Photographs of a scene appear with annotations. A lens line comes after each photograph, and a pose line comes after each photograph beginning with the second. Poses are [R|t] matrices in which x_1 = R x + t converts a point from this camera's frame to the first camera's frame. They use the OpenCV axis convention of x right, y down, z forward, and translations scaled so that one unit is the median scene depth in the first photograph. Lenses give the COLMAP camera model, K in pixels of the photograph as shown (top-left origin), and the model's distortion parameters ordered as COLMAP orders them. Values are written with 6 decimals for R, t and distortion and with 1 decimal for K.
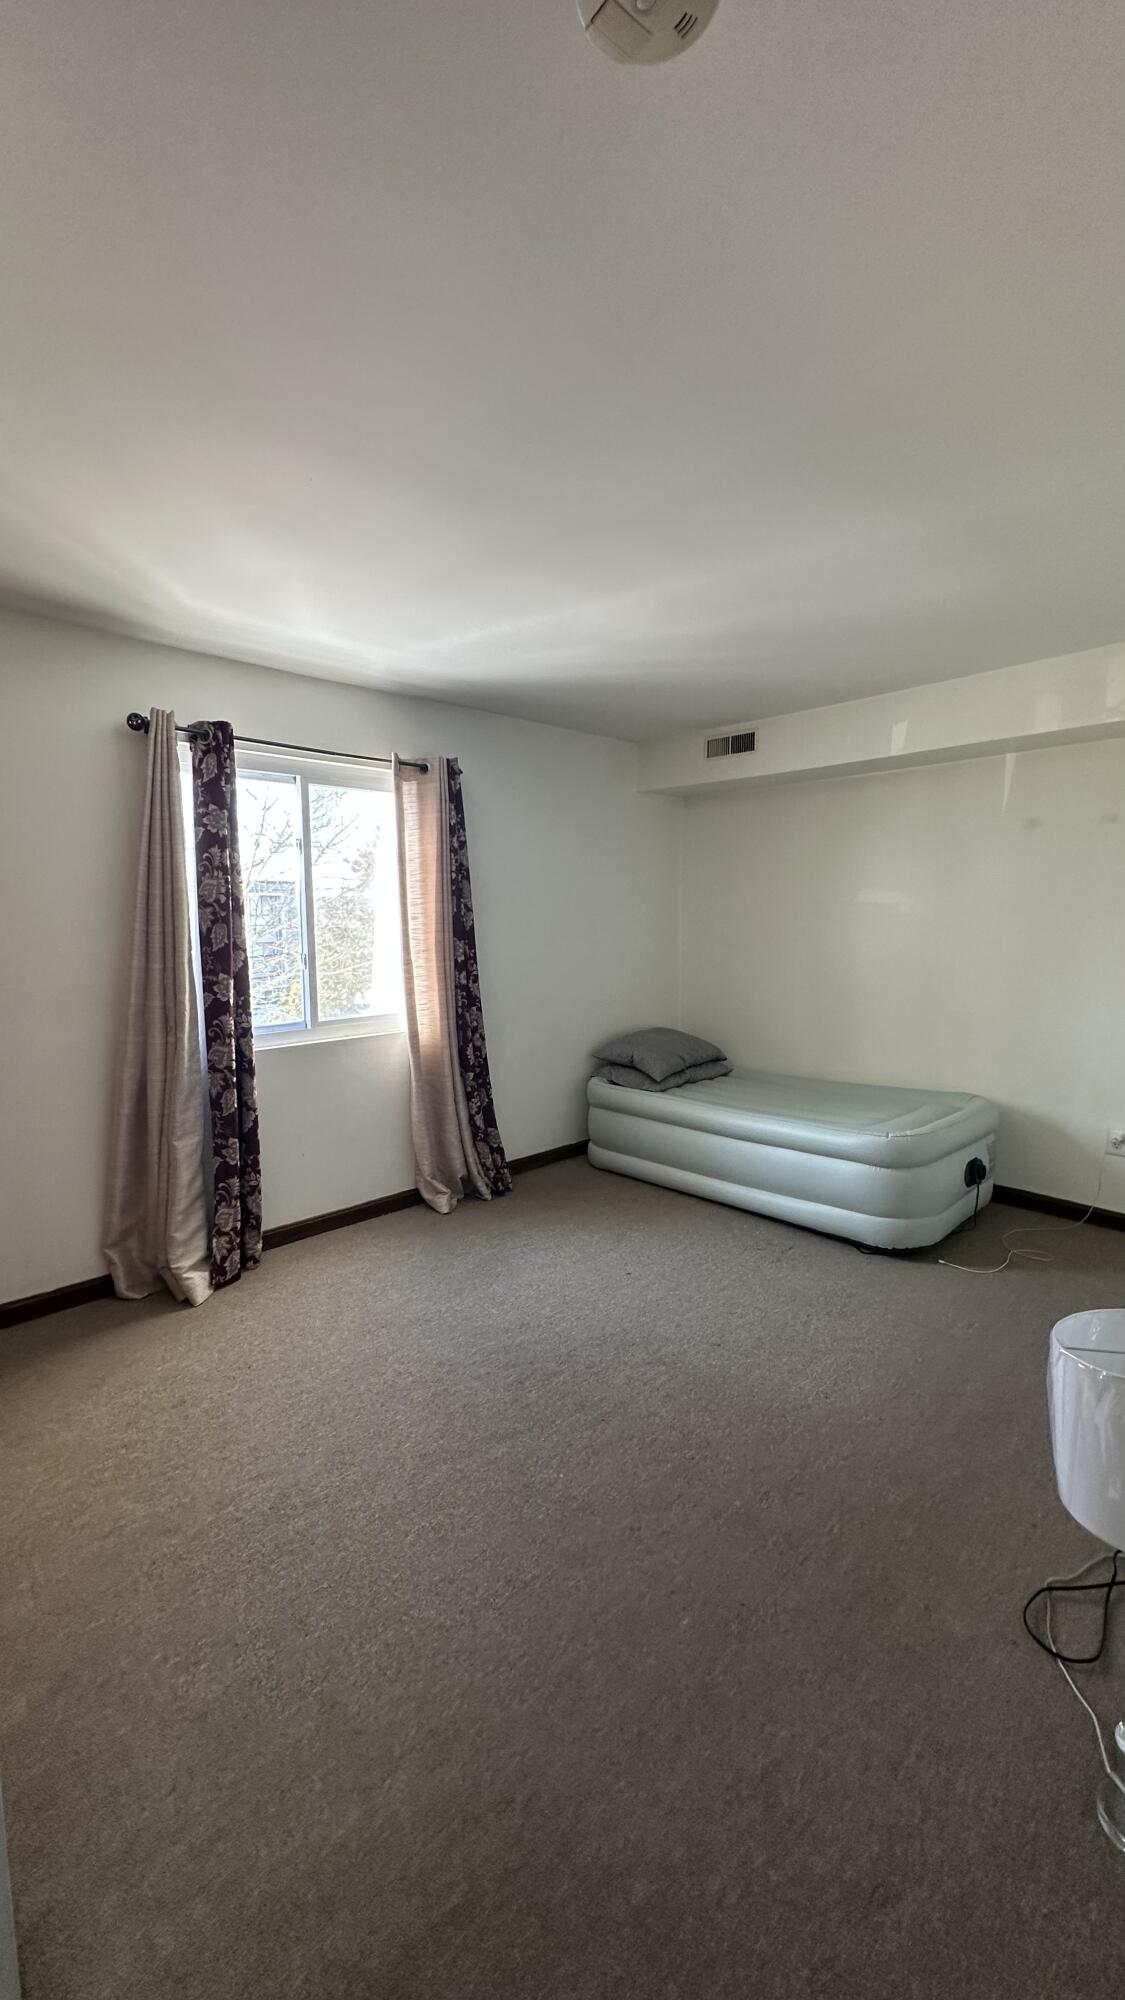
lens RADIAL K [[801.3, 0, 562.0], [0, 801.3, 999.0], [0, 0, 1]] dist [-0.002012, -0.000143]
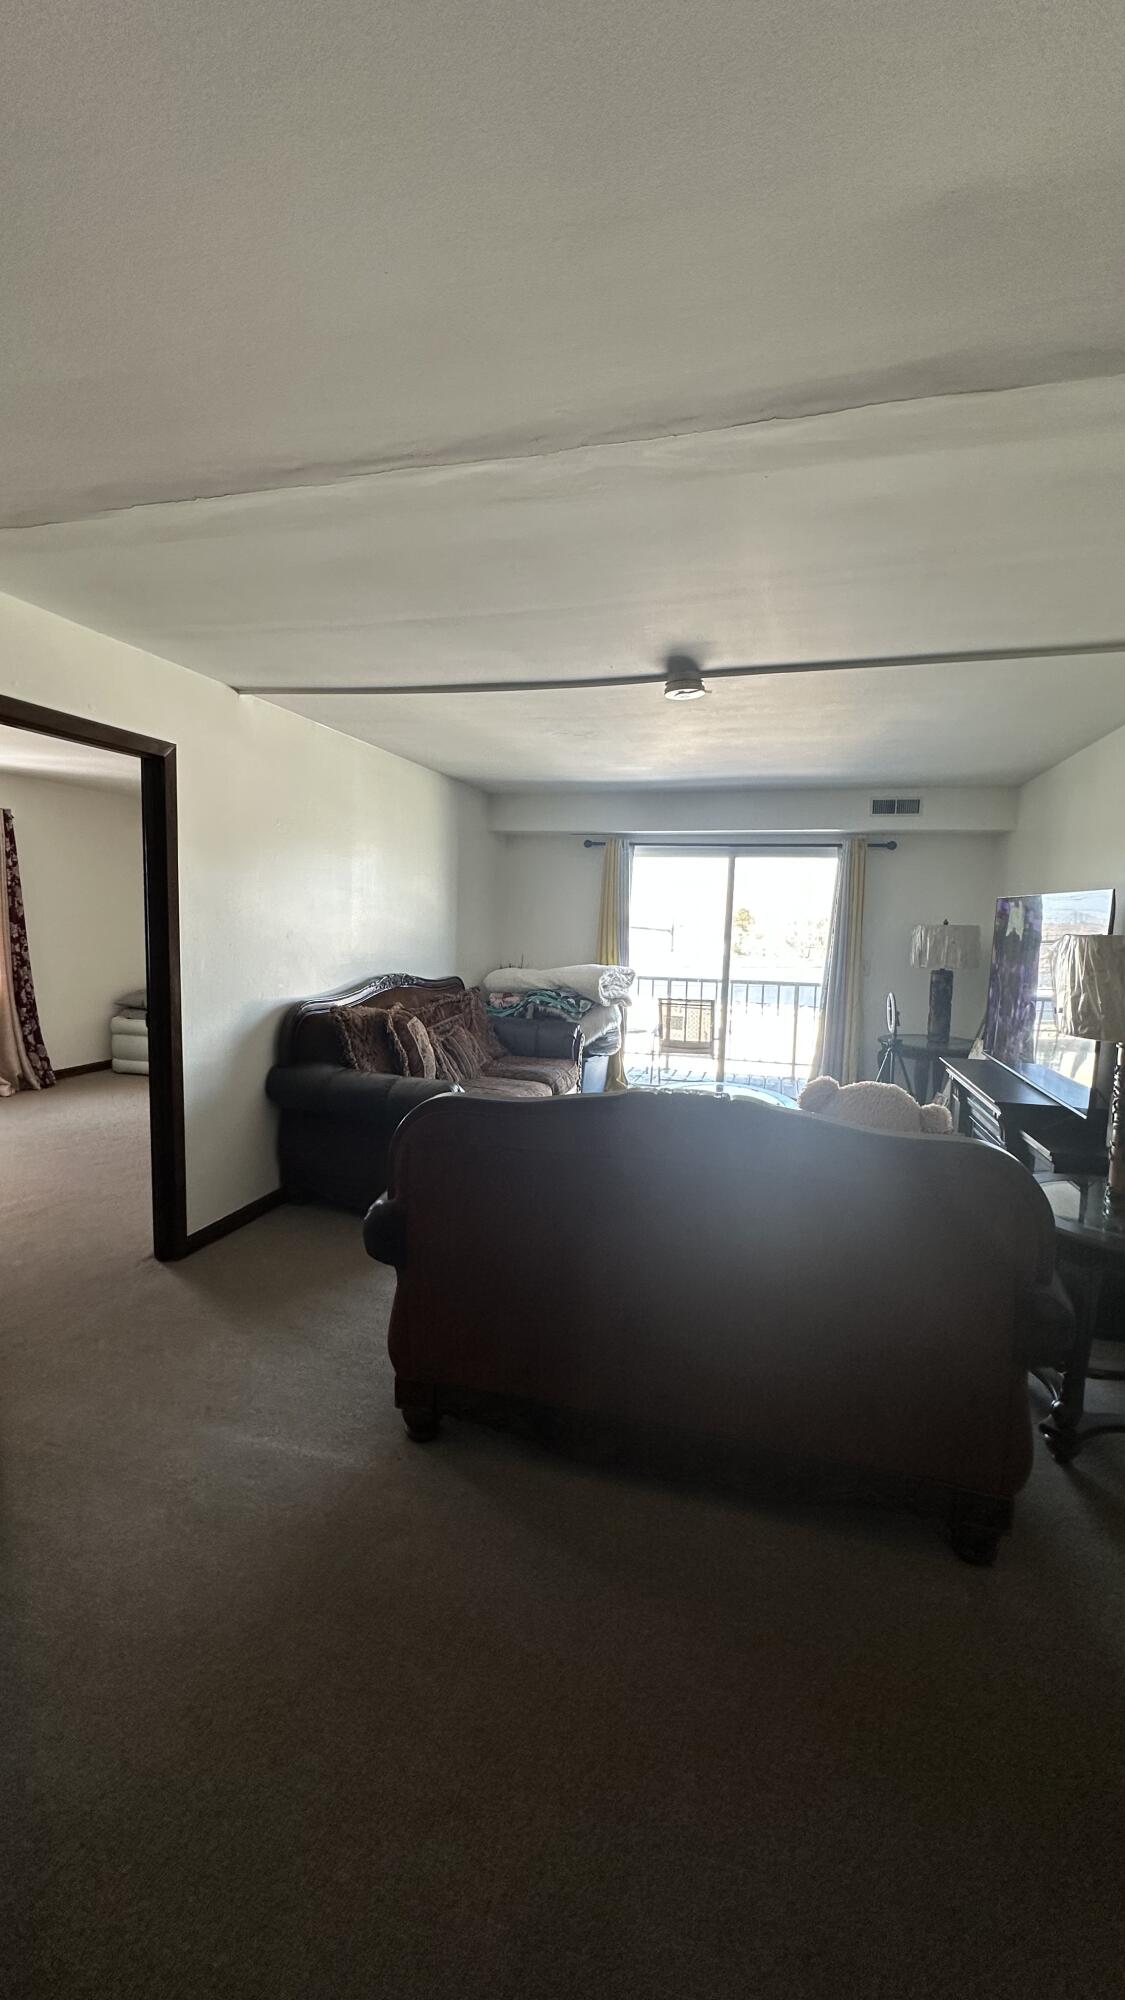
lens RADIAL K [[801.3, 0, 559.3], [0, 801.3, 1000.8], [0, 0, 1]] dist [-0.002012, -0.000143]
pose [[0.866886, -0.019897, 0.498108, 0.014788], [0.017481, 0.999802, 0.009513, 0.080315], [-0.498199, 0.000461, 0.867063, -0.883032]]
